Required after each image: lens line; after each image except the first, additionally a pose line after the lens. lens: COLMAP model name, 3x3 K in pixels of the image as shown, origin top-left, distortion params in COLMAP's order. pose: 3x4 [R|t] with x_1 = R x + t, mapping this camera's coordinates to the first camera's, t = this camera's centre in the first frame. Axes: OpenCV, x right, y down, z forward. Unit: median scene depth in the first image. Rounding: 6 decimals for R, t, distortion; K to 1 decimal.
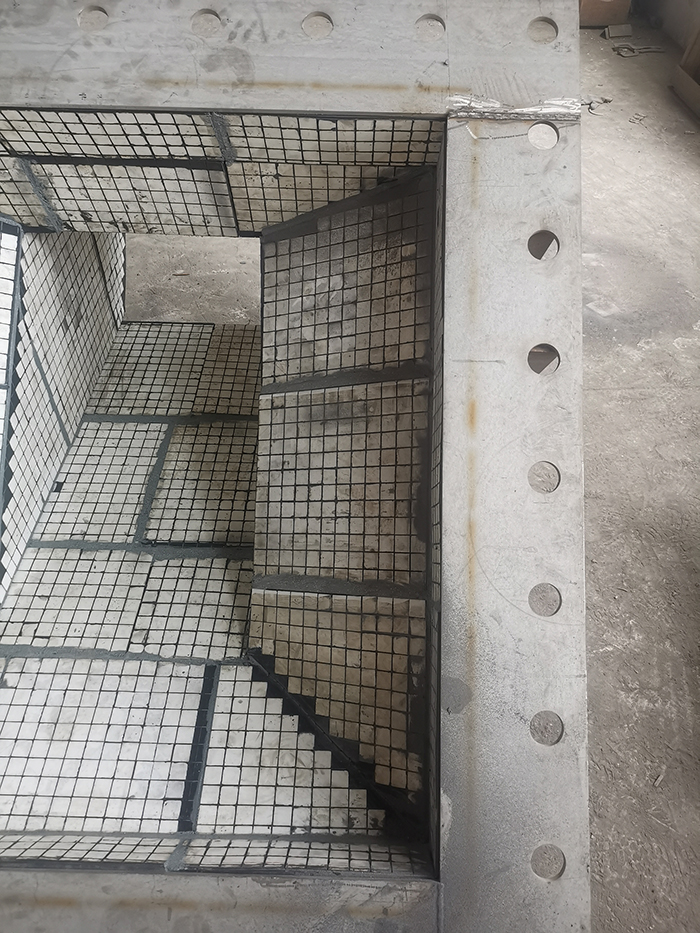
lens RADIAL K [[731.8, 0, 353.8], [0, 731.8, 464.9], [0, 0, 1]] dist [0.046275, -0.012215]
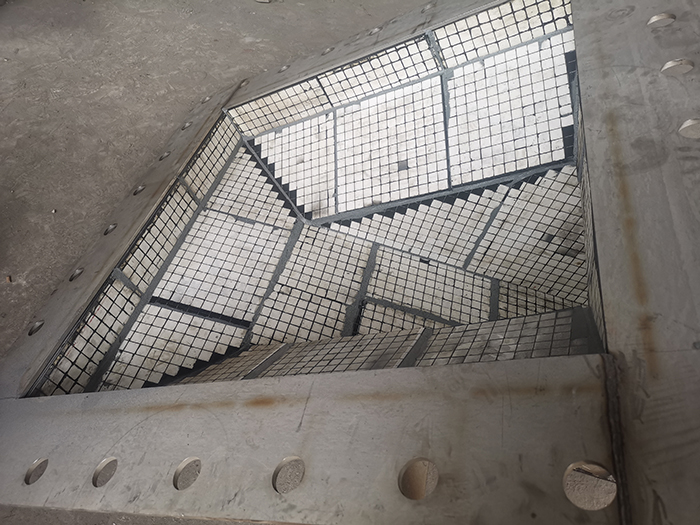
lens RADIAL K [[549.0, 0, 350.8], [0, 549.0, 264.7], [0, 0, 1]] dist [0.046275, -0.012215]
pose [[-0.199973, 0.720206, -0.664315, 0.402995], [-0.813732, 0.255580, 0.522034, -0.488251], [0.545758, 0.644967, 0.534945, 0.439202]]
